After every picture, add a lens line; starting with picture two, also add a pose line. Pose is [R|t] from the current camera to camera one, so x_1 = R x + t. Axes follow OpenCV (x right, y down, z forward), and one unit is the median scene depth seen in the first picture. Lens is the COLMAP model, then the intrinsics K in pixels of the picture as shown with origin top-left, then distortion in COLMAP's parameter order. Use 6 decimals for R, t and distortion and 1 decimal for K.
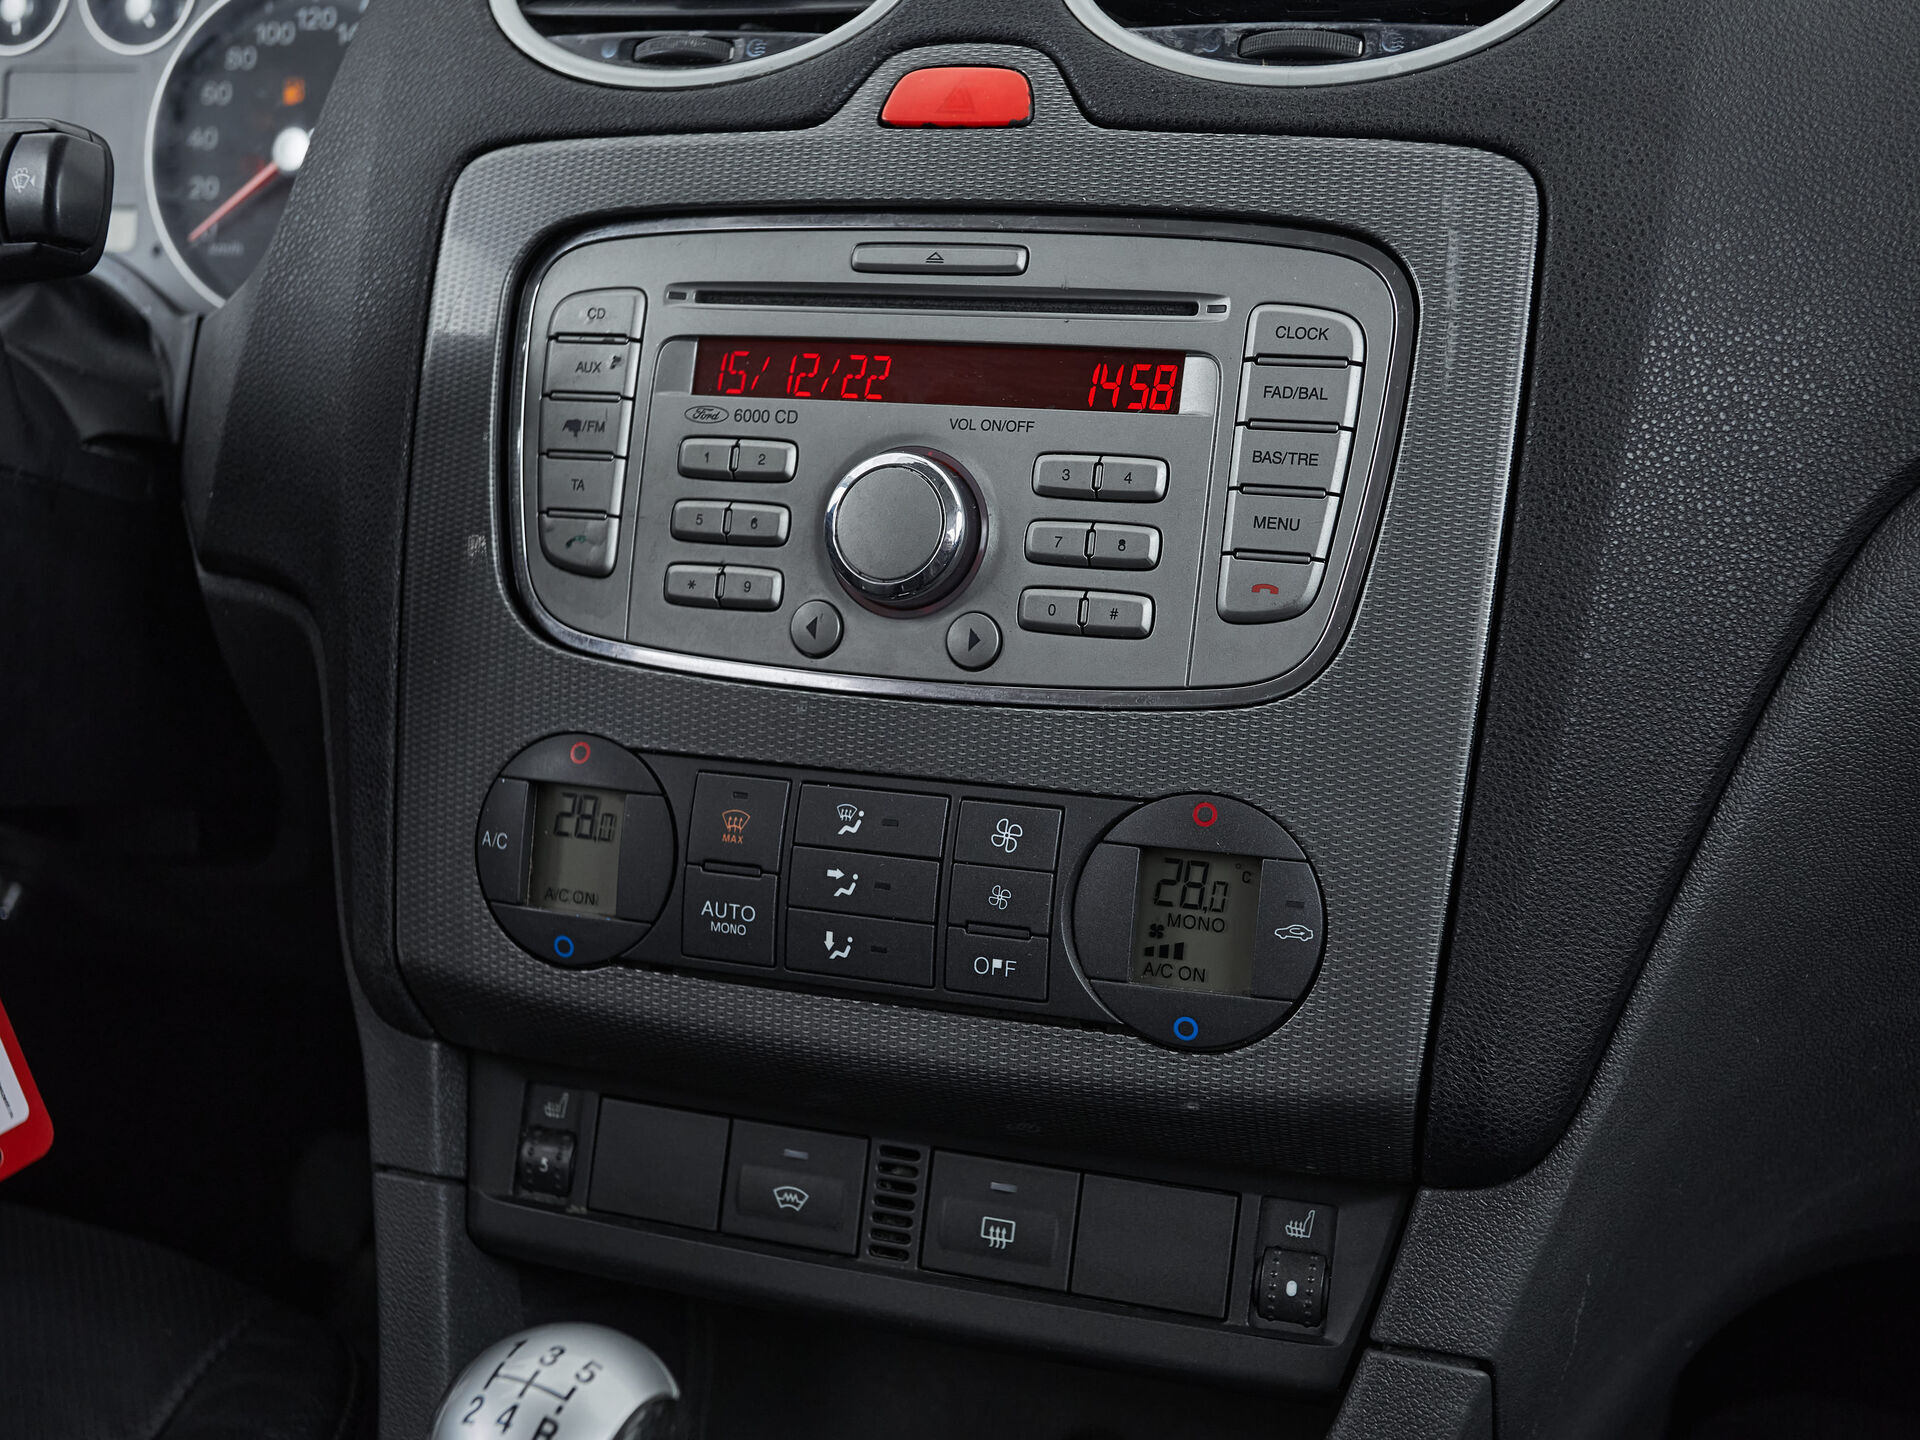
lens RADIAL K [[2398.9, 0, 961.5], [0, 2398.9, 755.4], [0, 0, 1]] dist [0.008579, 0.027502]
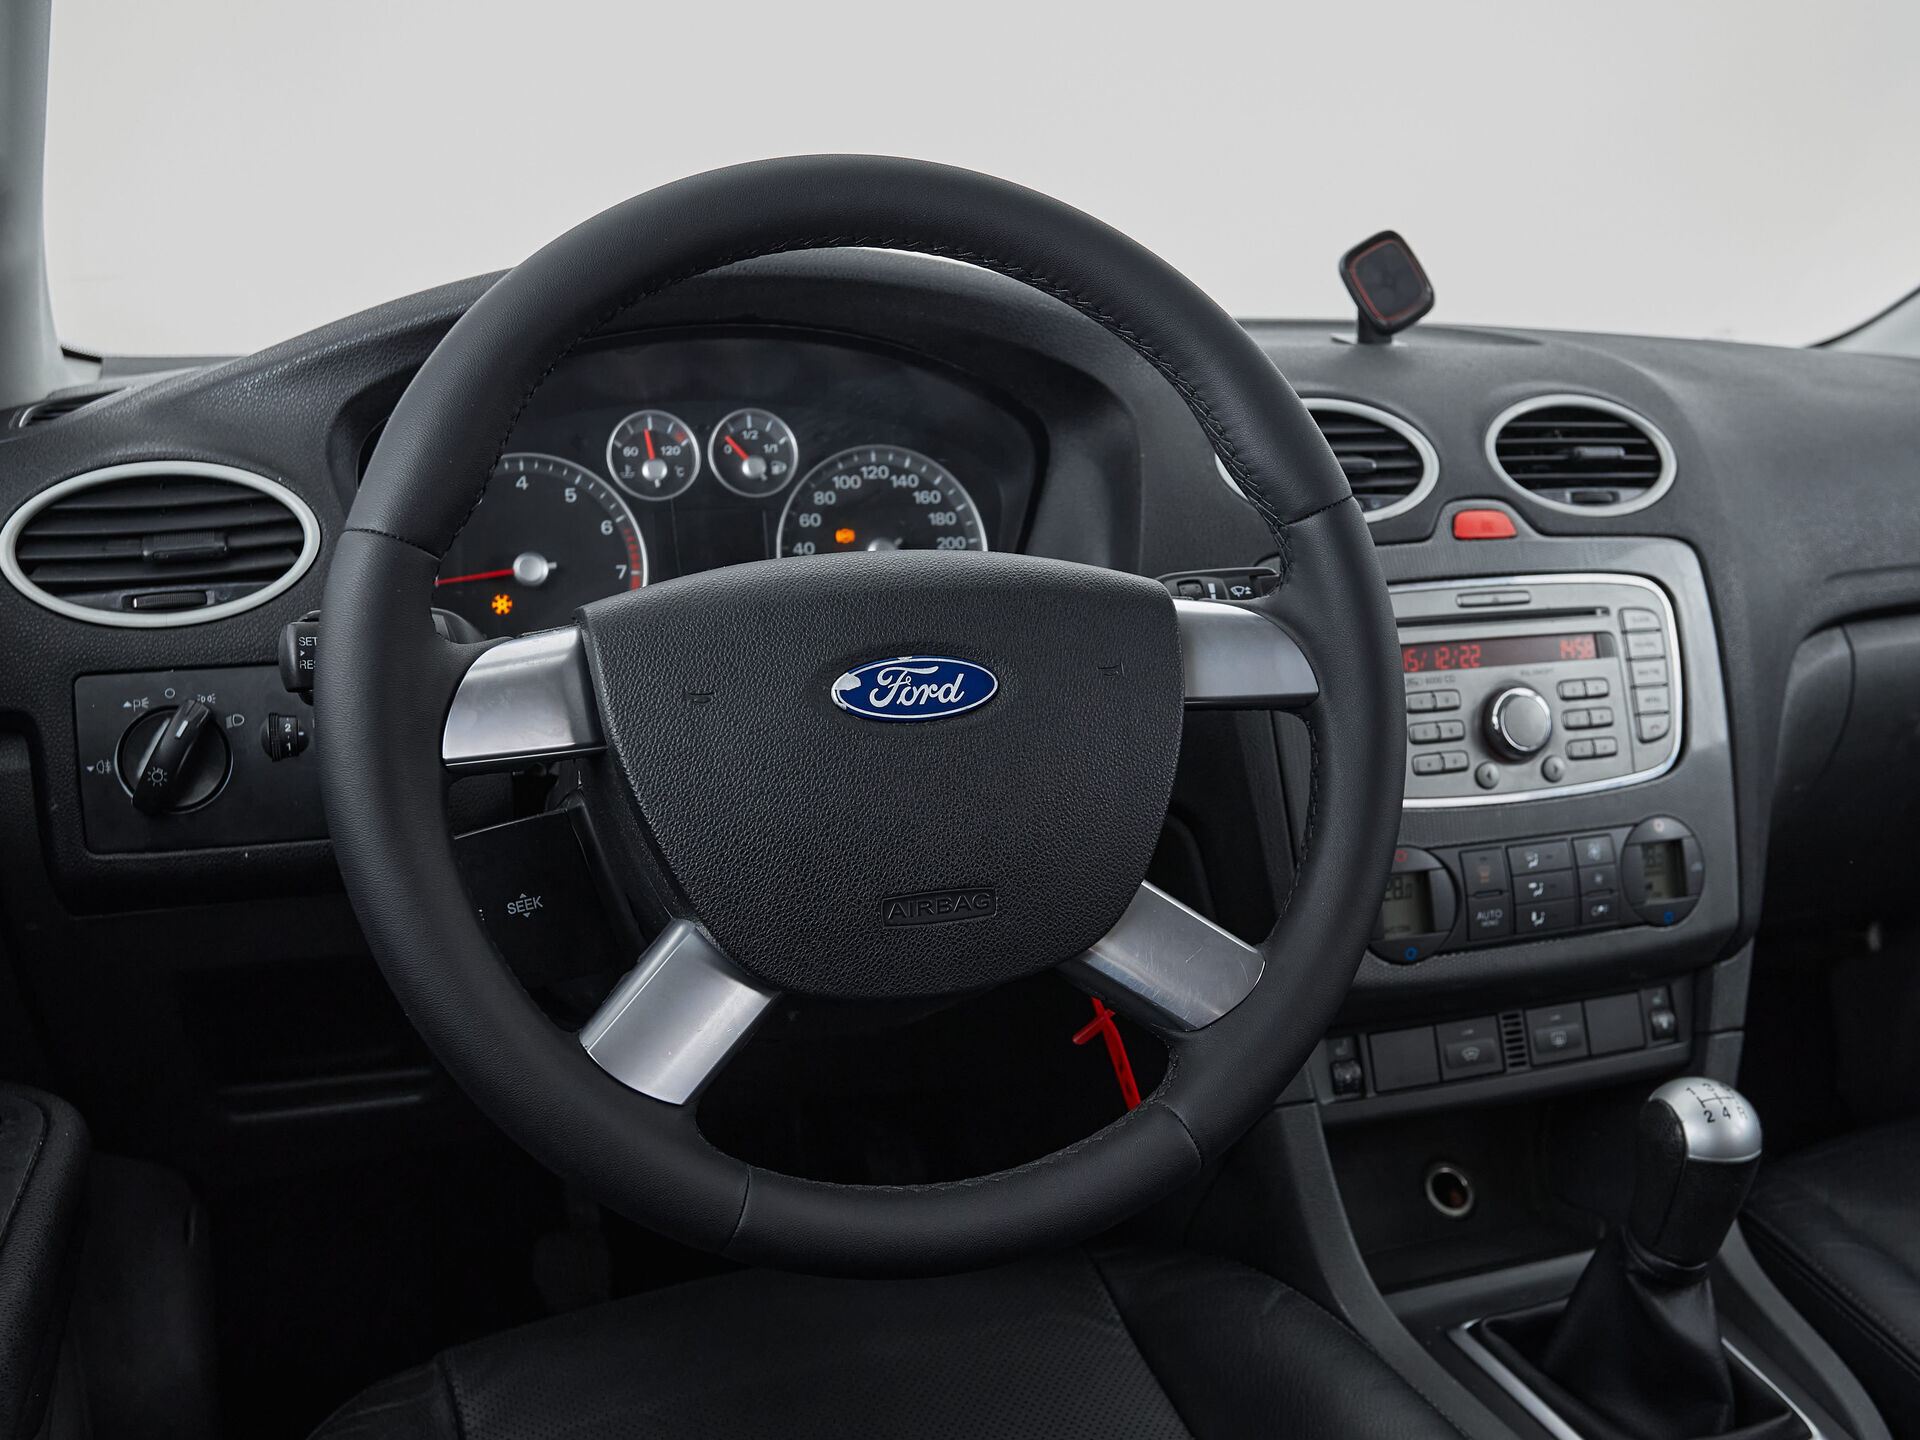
lens RADIAL K [[1767.1, 0, 960.0], [0, 1767.1, 759.9], [0, 0, 1]] dist [-0.057142, 0.007407]
pose [[0.757884, -0.141212, 0.636923, -1.386597], [0.174745, 0.984559, 0.010354, -0.162573], [-0.628551, 0.103452, 0.770858, 0.094074]]
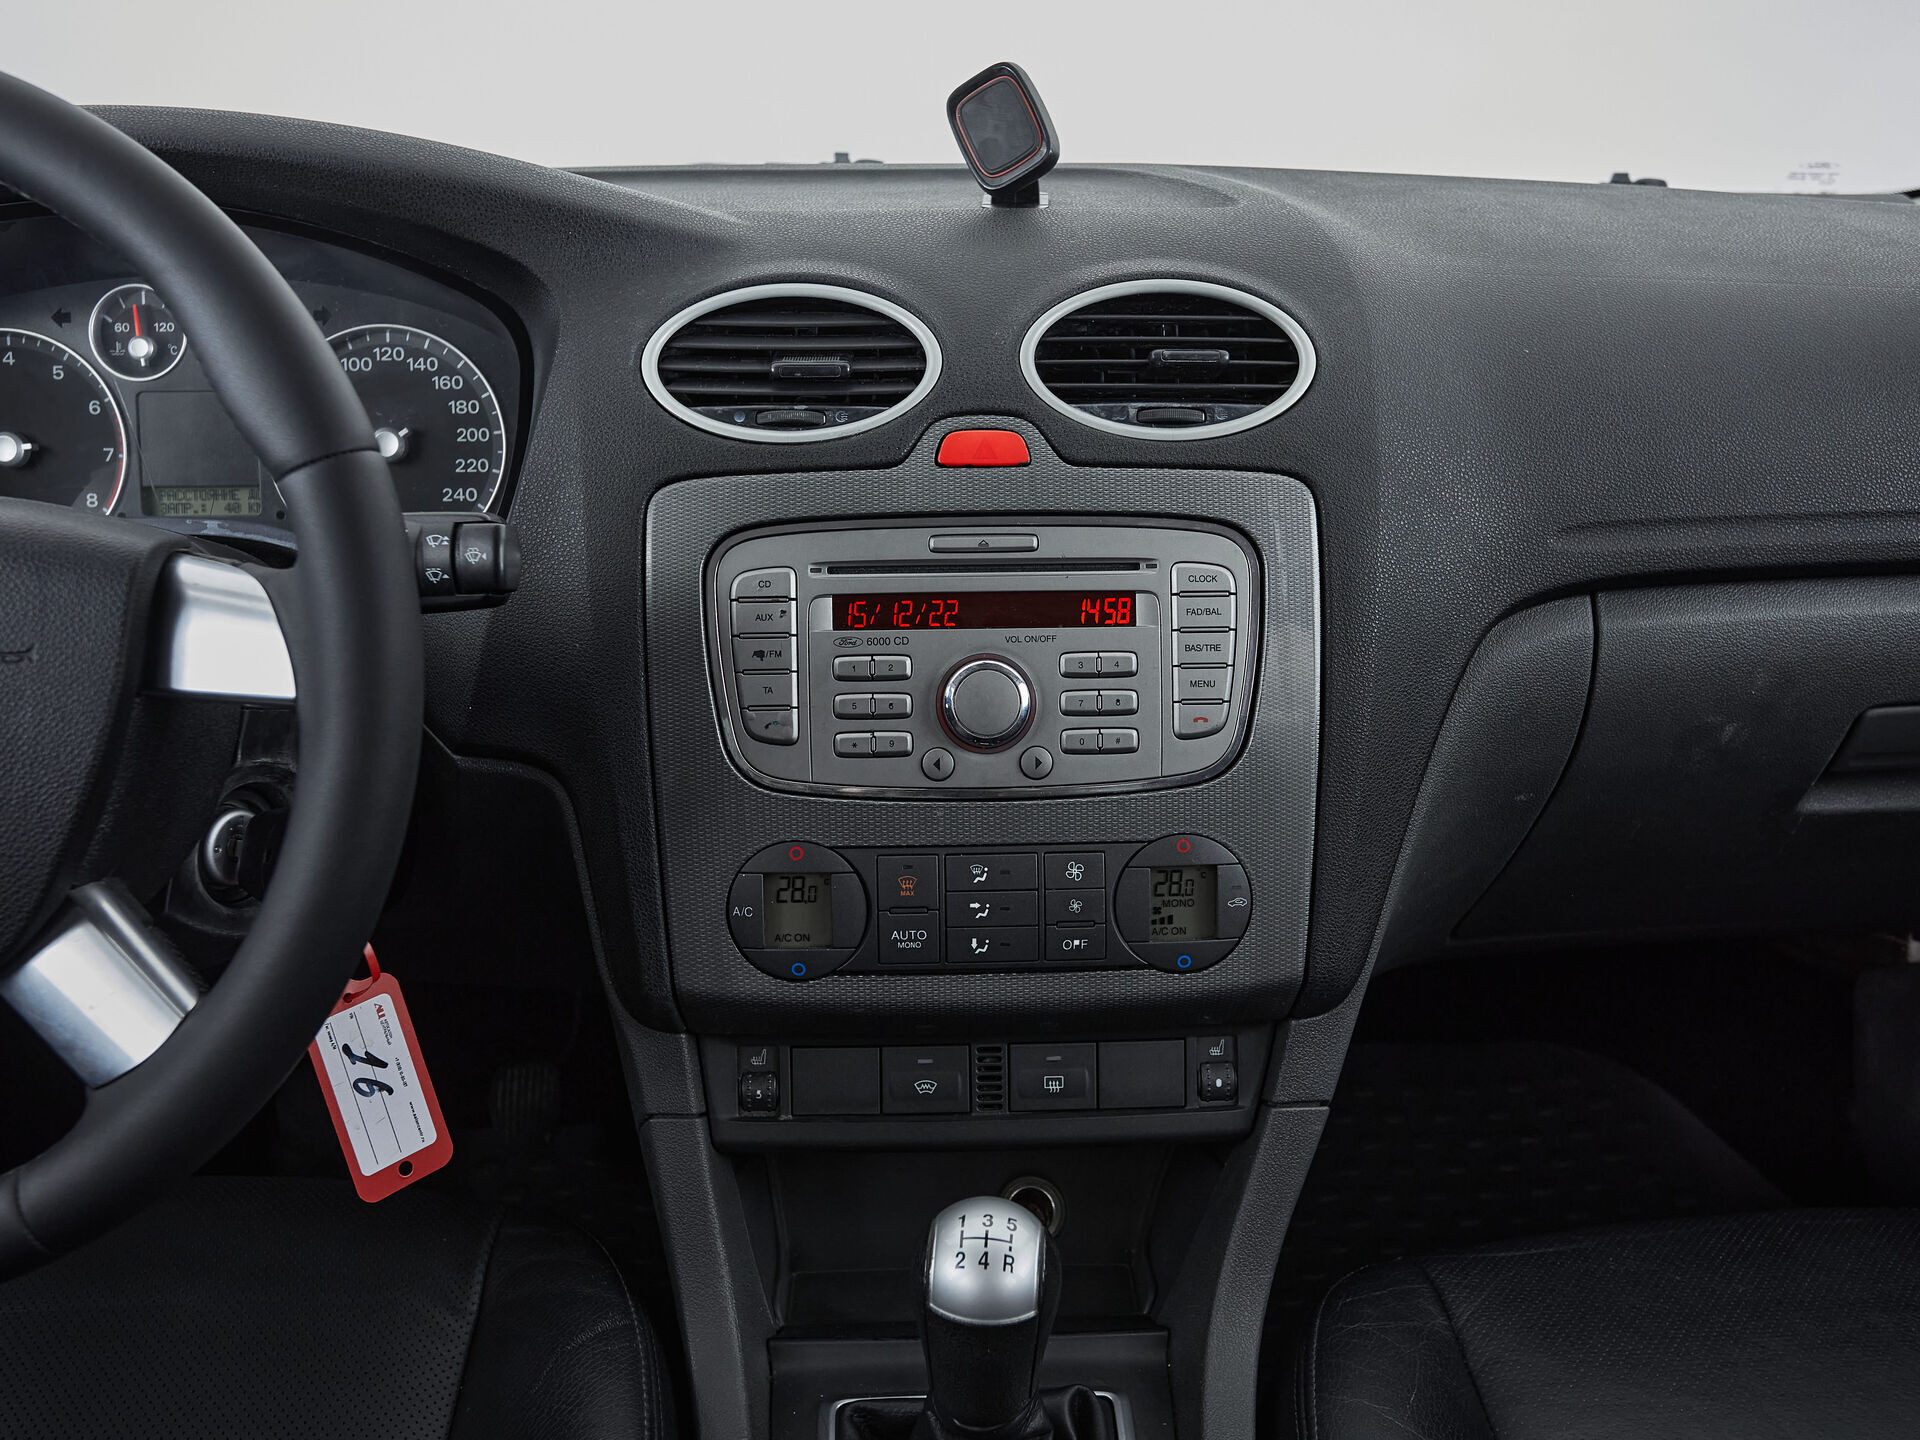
lens RADIAL K [[1629.3, 0, 945.1], [0, 1629.3, 707.8], [0, 0, 1]] dist [-0.056340, 0.069053]
pose [[0.922334, -0.120558, 0.367104, -0.473352], [0.101871, 0.992336, 0.069940, -0.171950], [-0.372722, -0.027111, 0.927547, -0.078662]]
